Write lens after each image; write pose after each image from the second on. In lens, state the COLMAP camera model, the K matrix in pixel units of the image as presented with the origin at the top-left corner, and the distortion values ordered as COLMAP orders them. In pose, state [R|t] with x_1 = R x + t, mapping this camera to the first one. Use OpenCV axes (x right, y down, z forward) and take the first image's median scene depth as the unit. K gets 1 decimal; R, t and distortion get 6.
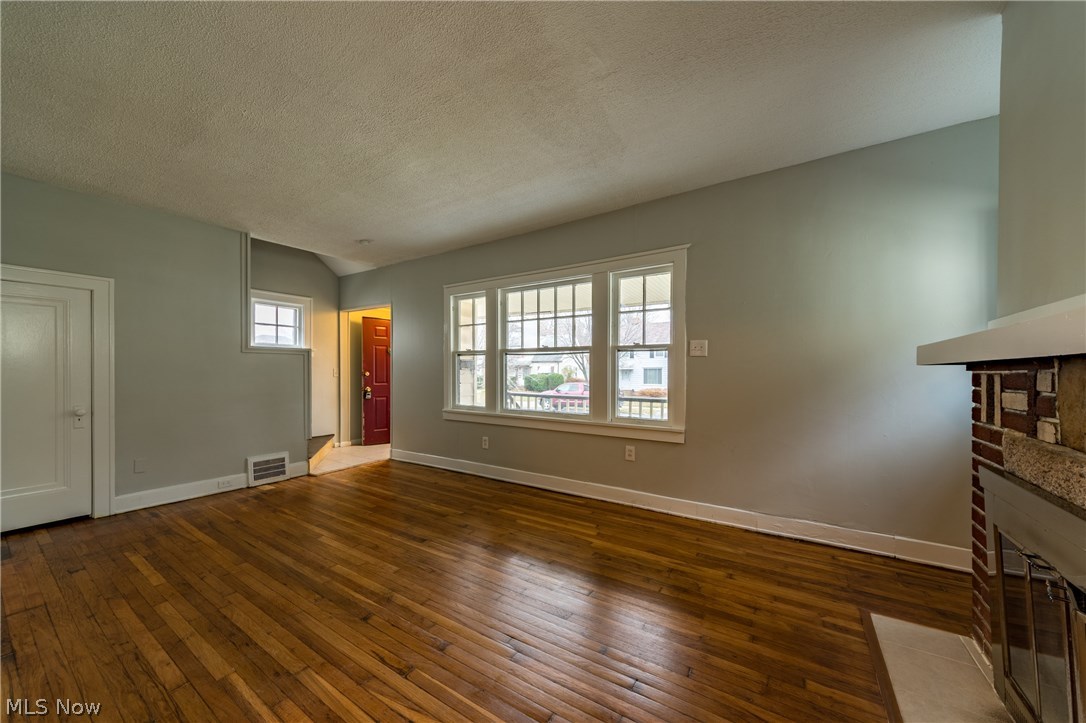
lens RADIAL K [[390.8, 0, 544.1], [0, 390.8, 371.9], [0, 0, 1]] dist [-0.002811, -0.000075]
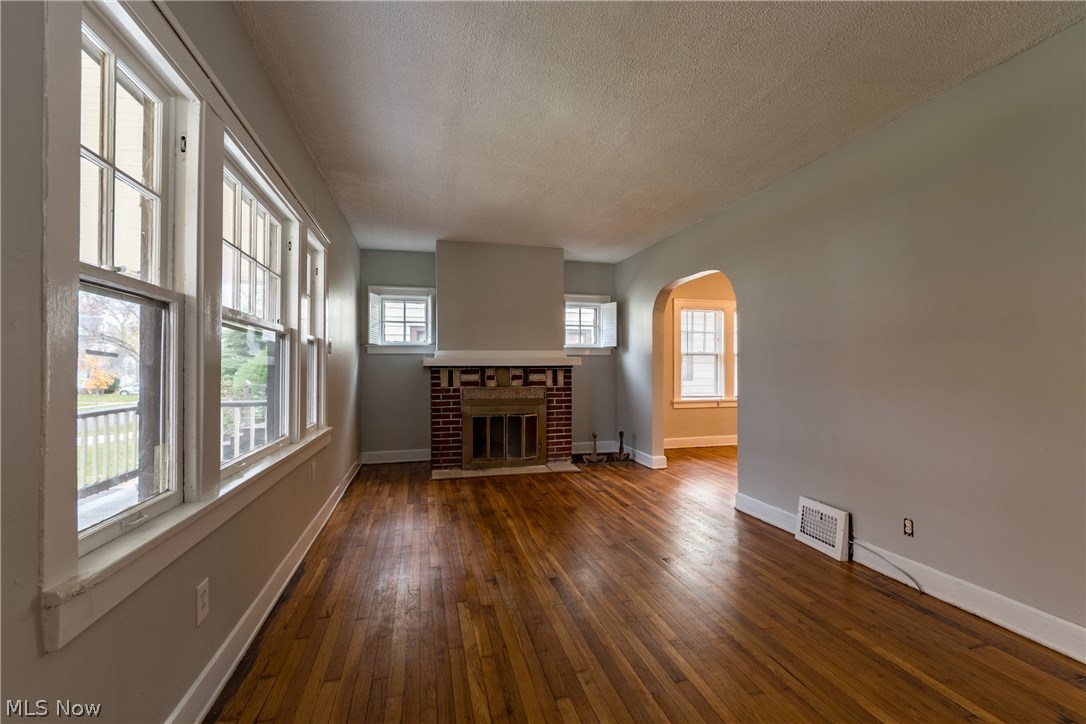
lens RADIAL K [[457.4, 0, 547.3], [0, 457.4, 365.7], [0, 0, 1]] dist [0.000247, -0.000041]
pose [[-0.747987, 0.004116, 0.663700, -0.739061], [-0.001187, 0.999971, -0.007539, 0.001313], [-0.663712, -0.006427, -0.747961, 1.368090]]
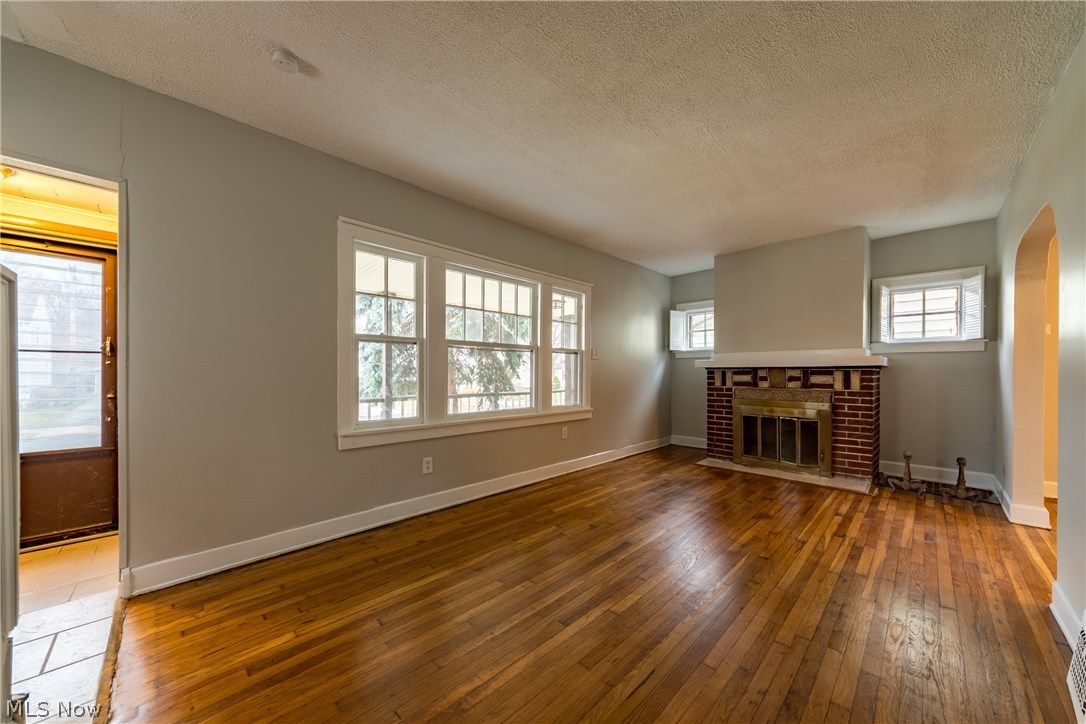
lens RADIAL K [[390.8, 0, 544.1], [0, 390.8, 372.4], [0, 0, 1]] dist [-0.002811, -0.000075]
pose [[0.198294, -0.004201, 0.980134, -1.033332], [-0.002551, 0.999985, 0.004802, 0.004488], [-0.980139, -0.003452, 0.198280, 0.808571]]
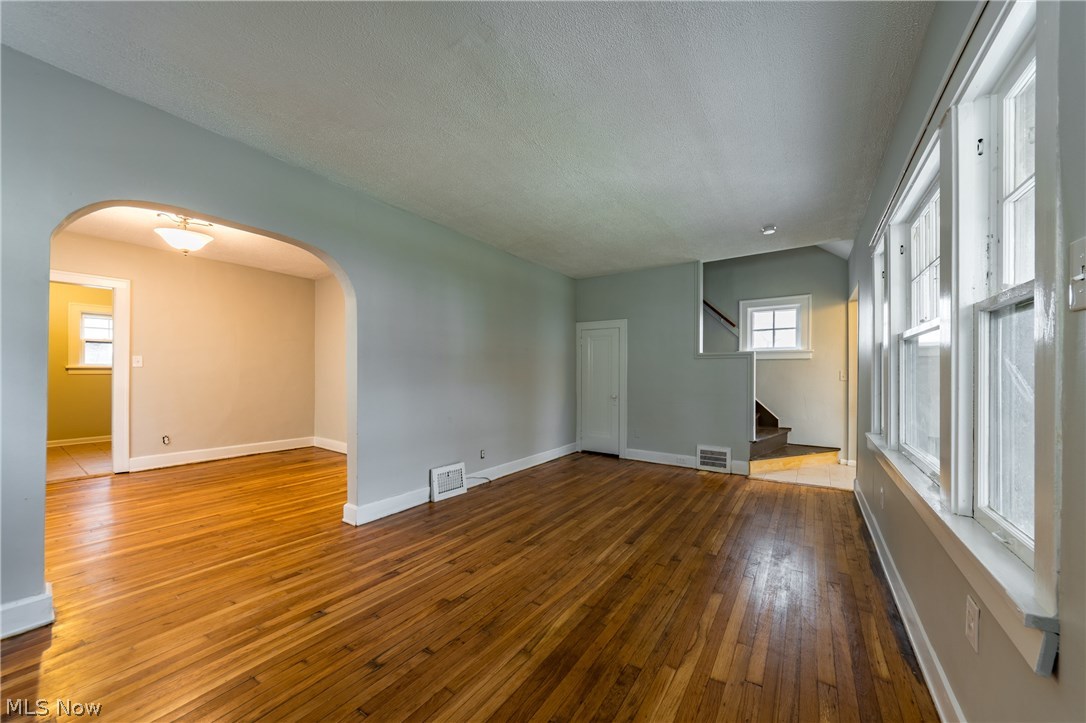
lens RADIAL K [[389.8, 0, 539.9], [0, 389.8, 371.9], [0, 0, 1]] dist [0.001540, 0.000008]
pose [[-0.028415, -0.002663, -0.999593, 0.557765], [-0.003927, 0.999989, -0.002553, -0.002926], [0.999588, 0.003853, -0.028425, 0.636857]]
